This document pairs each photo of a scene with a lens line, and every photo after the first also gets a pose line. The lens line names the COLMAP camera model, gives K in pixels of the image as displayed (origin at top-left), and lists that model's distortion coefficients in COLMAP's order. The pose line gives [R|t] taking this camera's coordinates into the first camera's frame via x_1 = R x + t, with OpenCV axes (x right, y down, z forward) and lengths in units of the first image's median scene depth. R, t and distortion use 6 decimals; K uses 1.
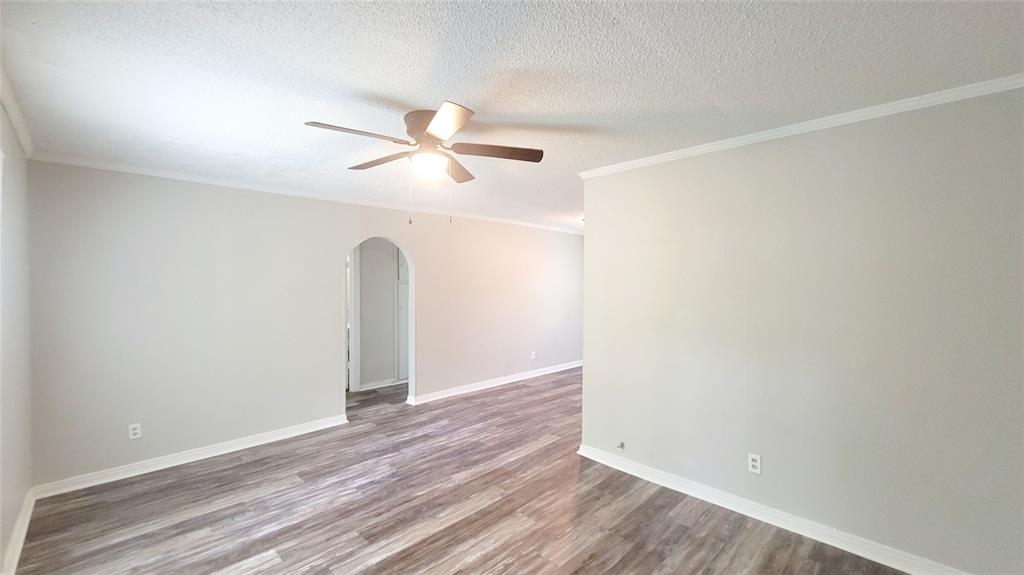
lens RADIAL K [[416.8, 0, 502.6], [0, 416.8, 286.7], [0, 0, 1]] dist [-0.000676, -0.000127]
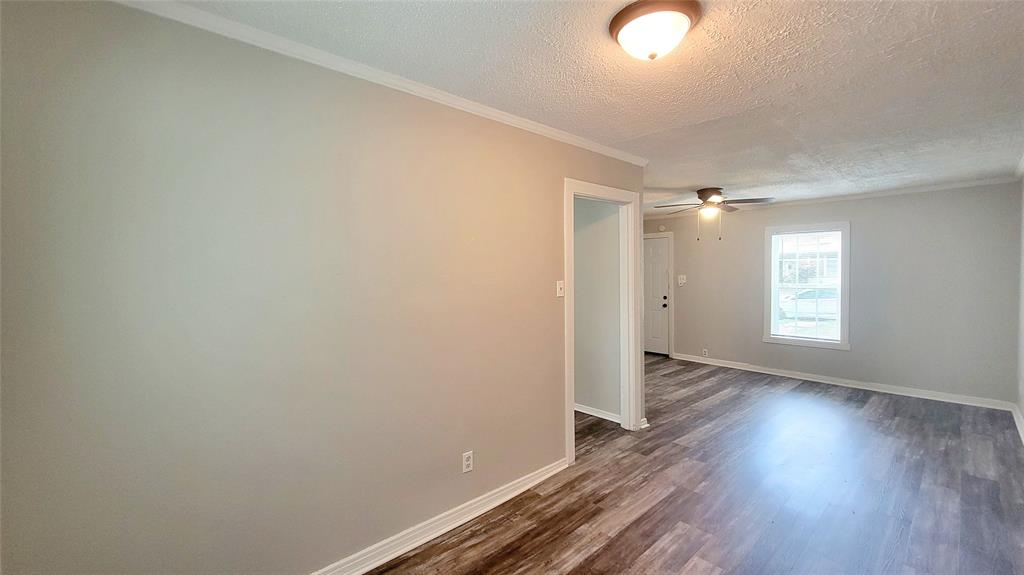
lens RADIAL K [[416.8, 0, 502.2], [0, 416.8, 282.8], [0, 0, 1]] dist [-0.000676, -0.000127]
pose [[-0.998680, 0.009823, 0.050424, 0.569643], [0.010641, 0.999816, 0.015977, 0.010871], [-0.050258, 0.016492, -0.998600, 2.379478]]
